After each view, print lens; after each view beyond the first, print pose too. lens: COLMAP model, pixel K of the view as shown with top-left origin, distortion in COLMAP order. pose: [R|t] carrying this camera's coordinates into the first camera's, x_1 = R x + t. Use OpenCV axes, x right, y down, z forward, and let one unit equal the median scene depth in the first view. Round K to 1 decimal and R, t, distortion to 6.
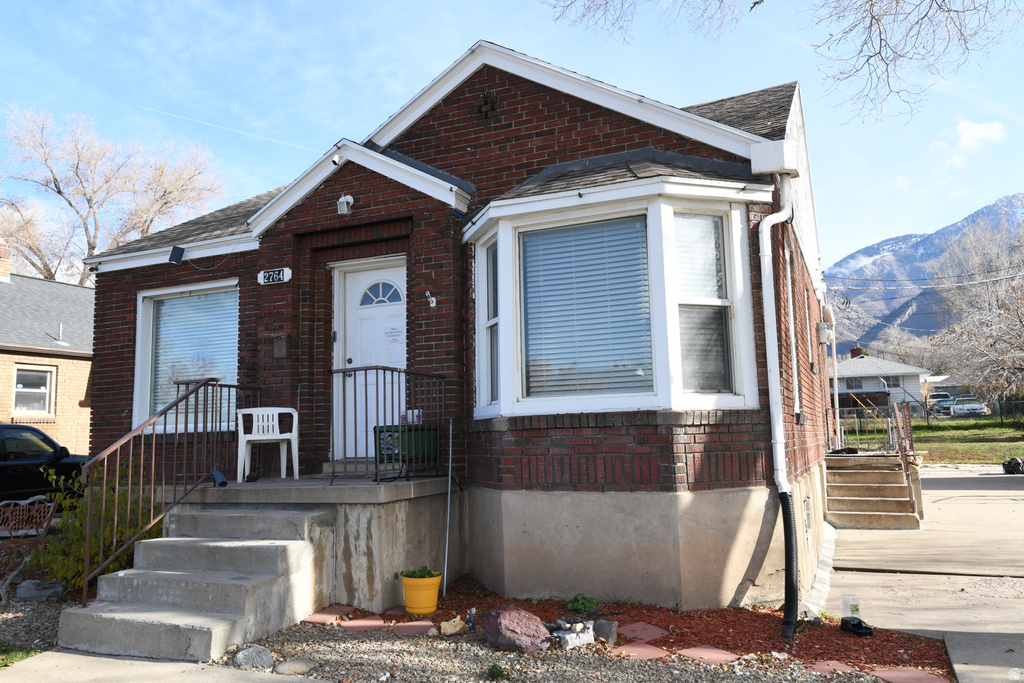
lens RADIAL K [[773.1, 0, 511.8], [0, 773.1, 343.4], [0, 0, 1]] dist [0.037361, -0.000880]
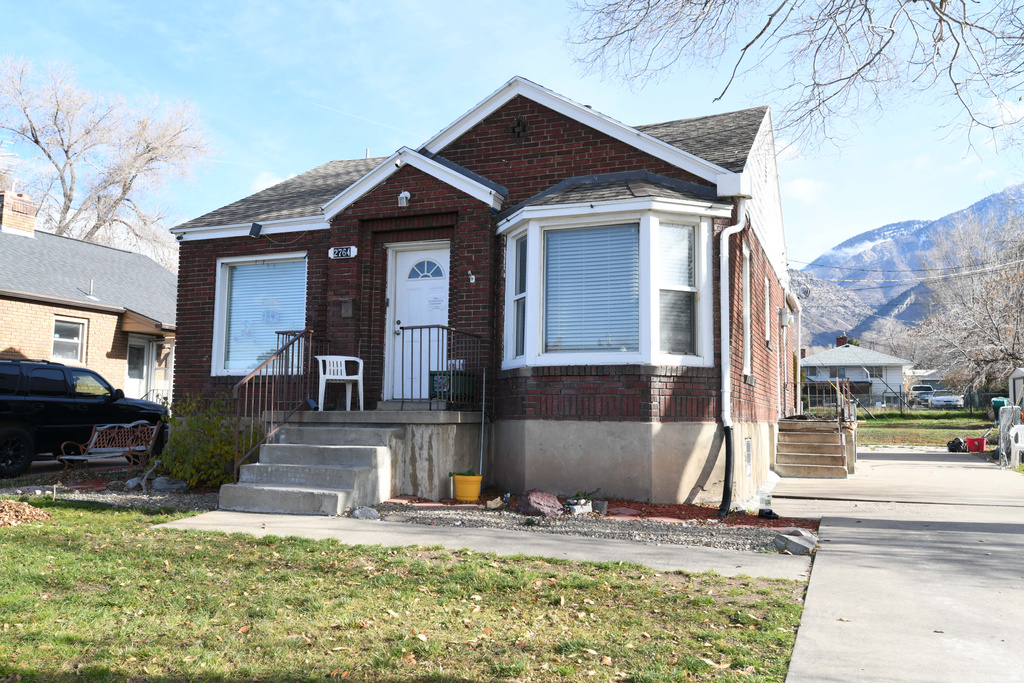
lens RADIAL K [[826.8, 0, 512.0], [0, 826.8, 341.5], [0, 0, 1]] dist [0.041909, 0.000928]
pose [[0.998687, 0.040797, 0.030980, -0.073260], [-0.041629, 0.998776, 0.026703, 0.011267], [-0.029853, -0.027958, 0.999163, -0.384973]]
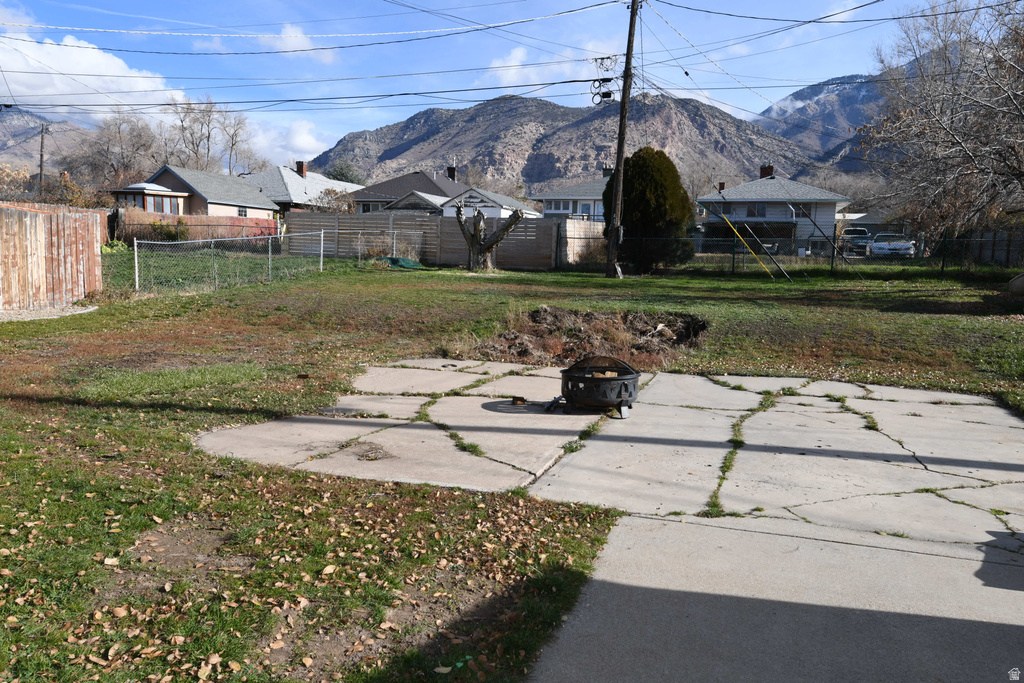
lens RADIAL K [[746.0, 0, 512.0], [0, 746.0, 341.5], [0, 0, 1]] dist [0.038571, -0.001652]
pose [[0.995440, 0.046446, 0.083323, 1.129990], [-0.064549, 0.971086, 0.229838, 0.186589], [-0.070239, -0.234169, 0.969655, 2.057431]]
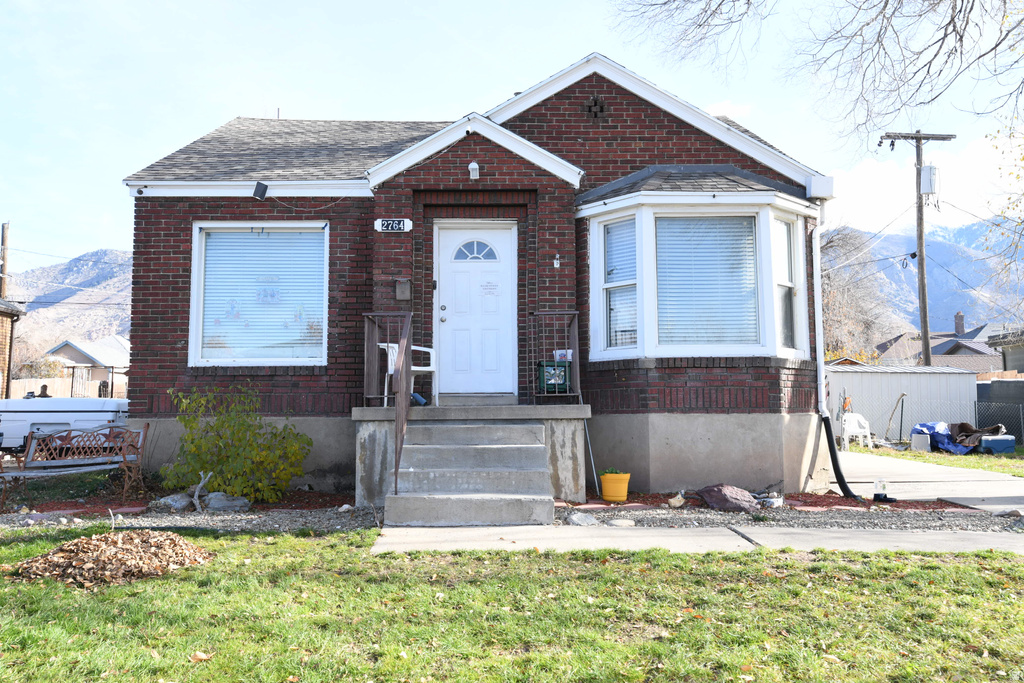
lens RADIAL K [[826.8, 0, 512.0], [0, 826.8, 341.5], [0, 0, 1]] dist [0.041909, 0.000928]
pose [[0.910328, 0.059188, 0.409634, -0.675534], [-0.068032, 0.997658, 0.007036, 0.062406], [-0.408258, -0.034273, 0.912223, -0.152059]]
